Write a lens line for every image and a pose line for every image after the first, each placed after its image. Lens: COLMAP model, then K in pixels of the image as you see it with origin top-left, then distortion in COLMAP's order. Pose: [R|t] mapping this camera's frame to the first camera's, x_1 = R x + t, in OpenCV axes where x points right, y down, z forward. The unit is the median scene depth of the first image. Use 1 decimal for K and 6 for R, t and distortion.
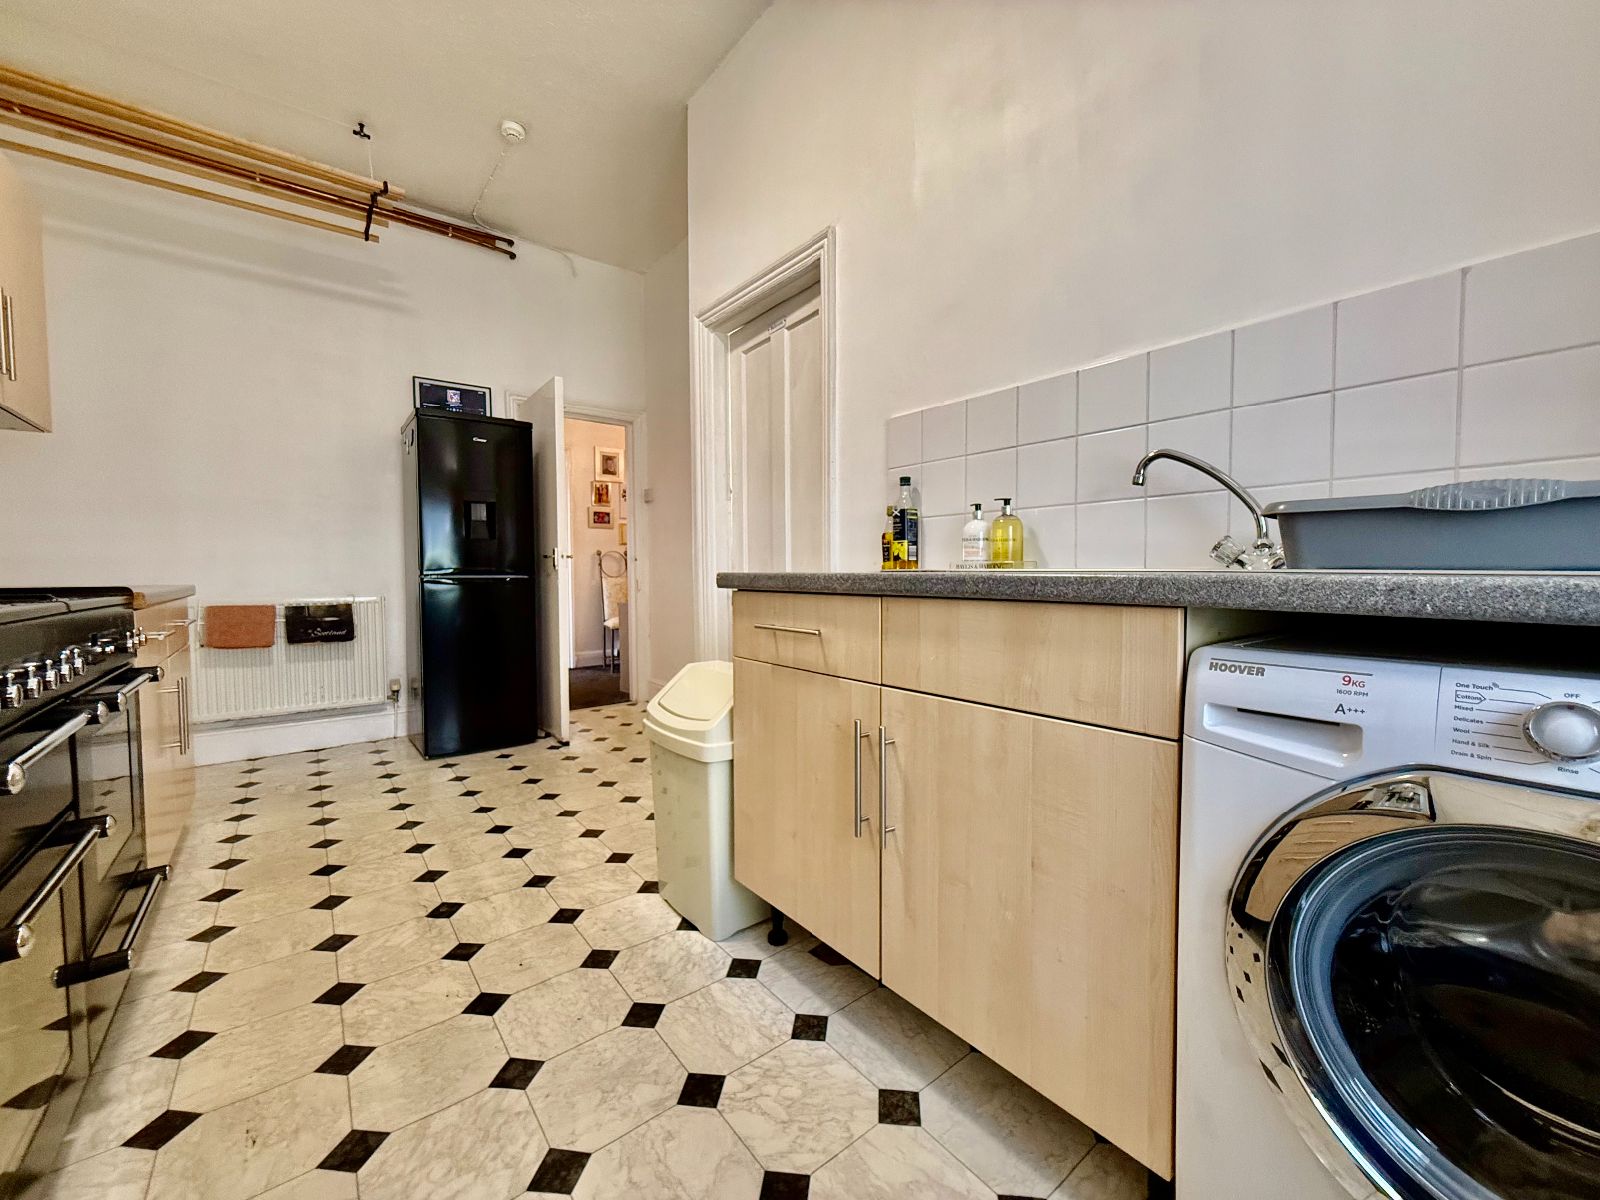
lens RADIAL K [[634.3, 0, 808.1], [0, 634.3, 593.7], [0, 0, 1]] dist [-0.003266, 0.000680]
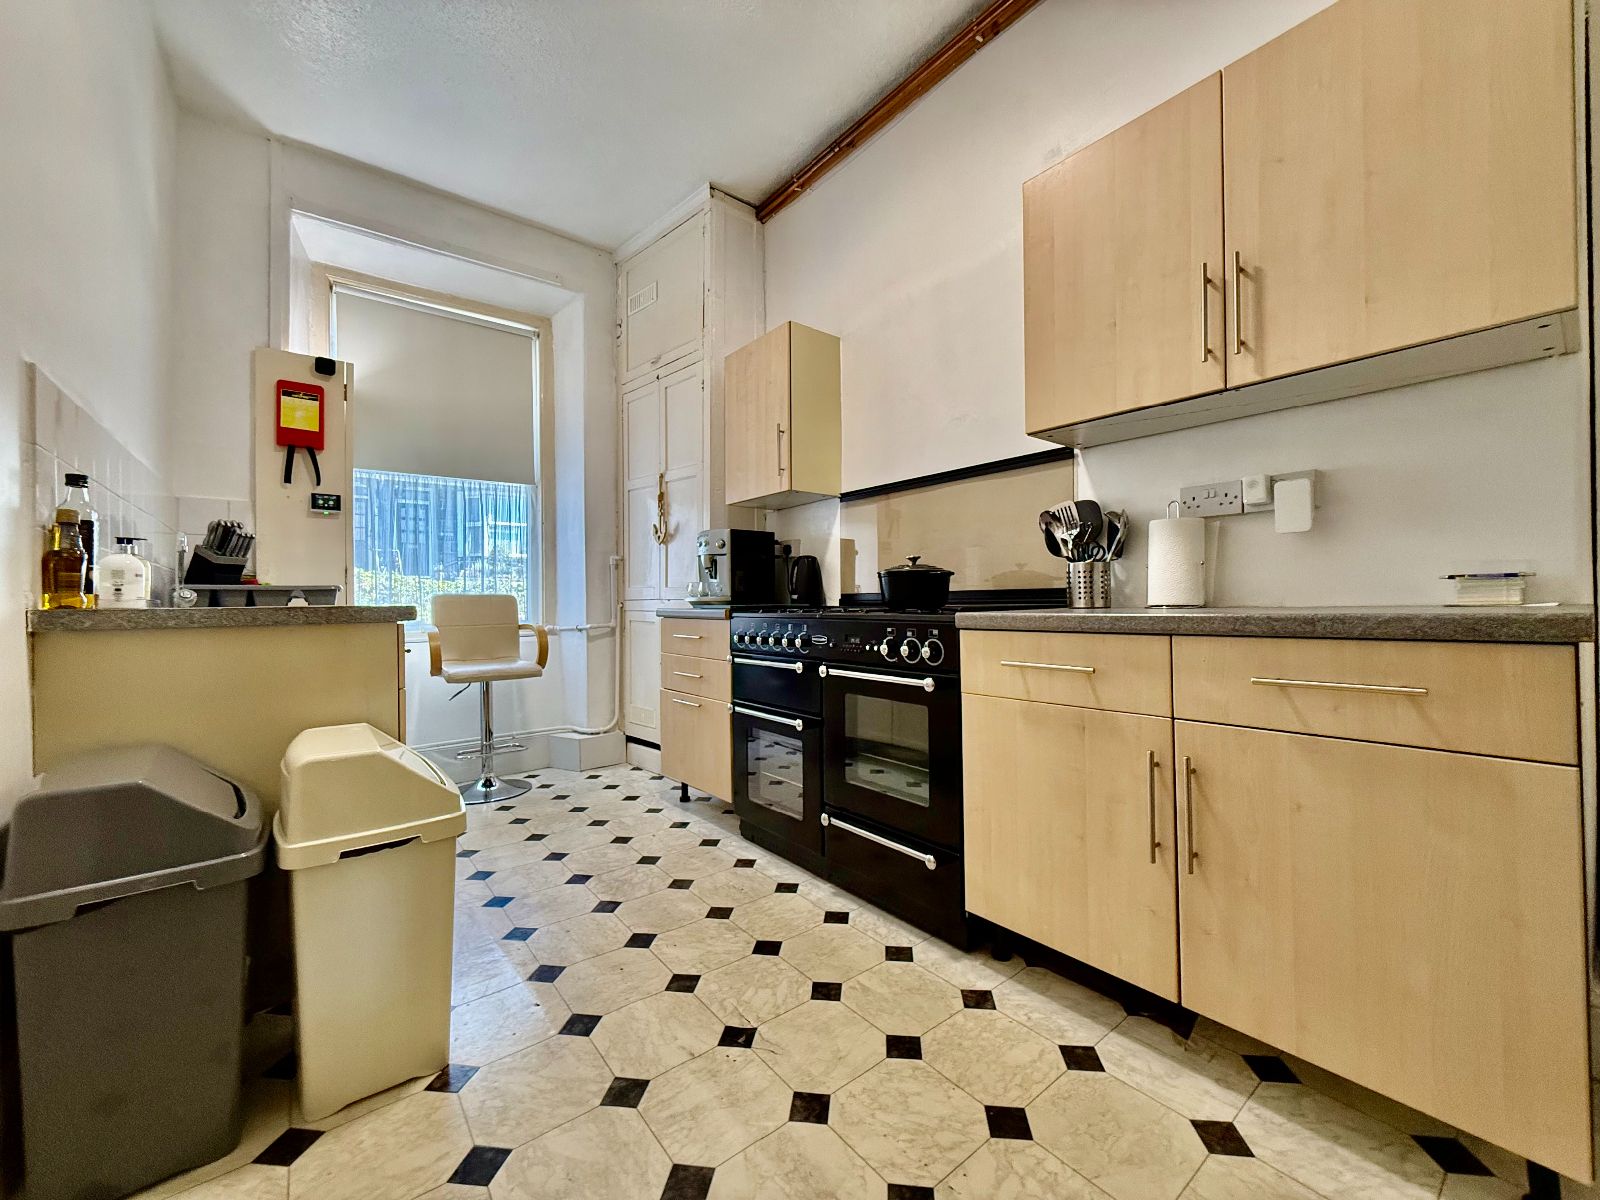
lens RADIAL K [[634.3, 0, 799.9], [0, 634.3, 600.1], [0, 0, 1]] dist [-0.003266, 0.000680]
pose [[-0.999671, 0.021597, 0.013844, -0.674915], [0.022081, 0.999114, 0.035833, -0.055906], [-0.013058, 0.036126, -0.999262, 1.759823]]
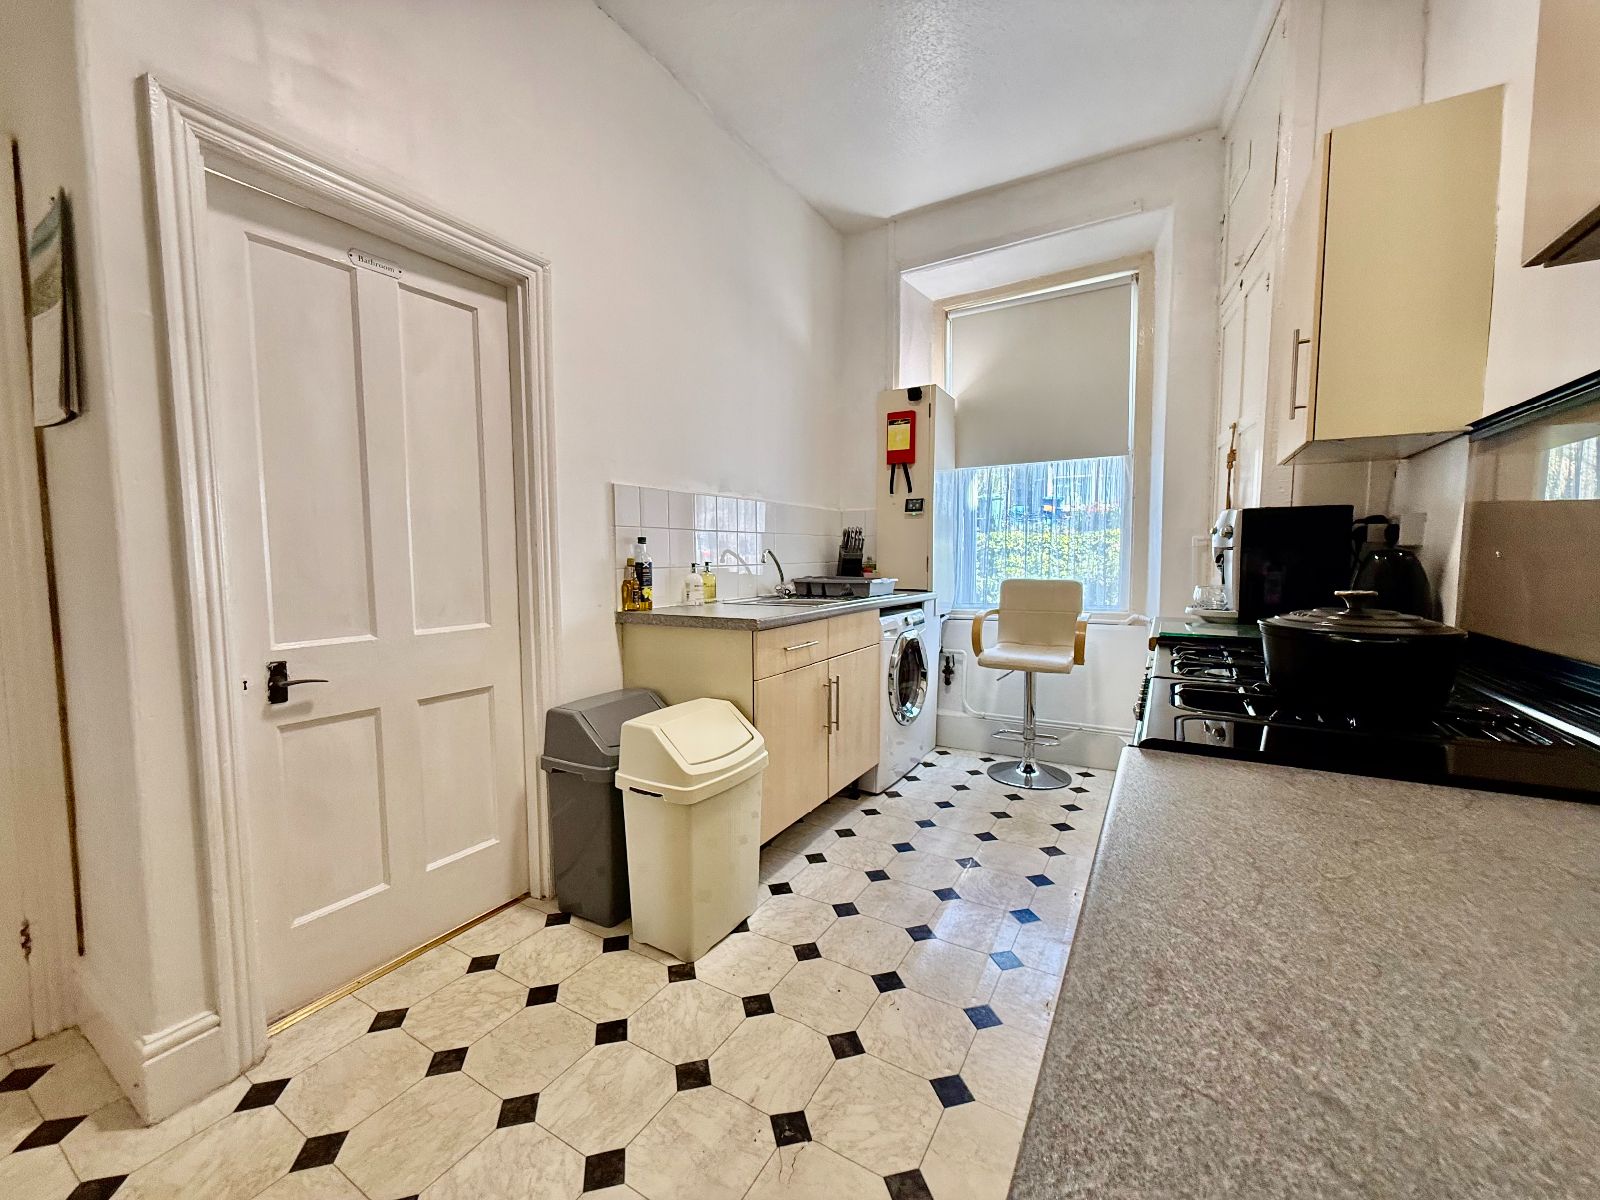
lens RADIAL K [[634.3, 0, 801.4], [0, 634.3, 599.5], [0, 0, 1]] dist [-0.003266, 0.000680]
pose [[-0.354724, -0.054598, 0.933376, -1.217695], [0.045518, 0.996101, 0.075566, -0.146578], [-0.933863, 0.069291, -0.350855, 1.205002]]
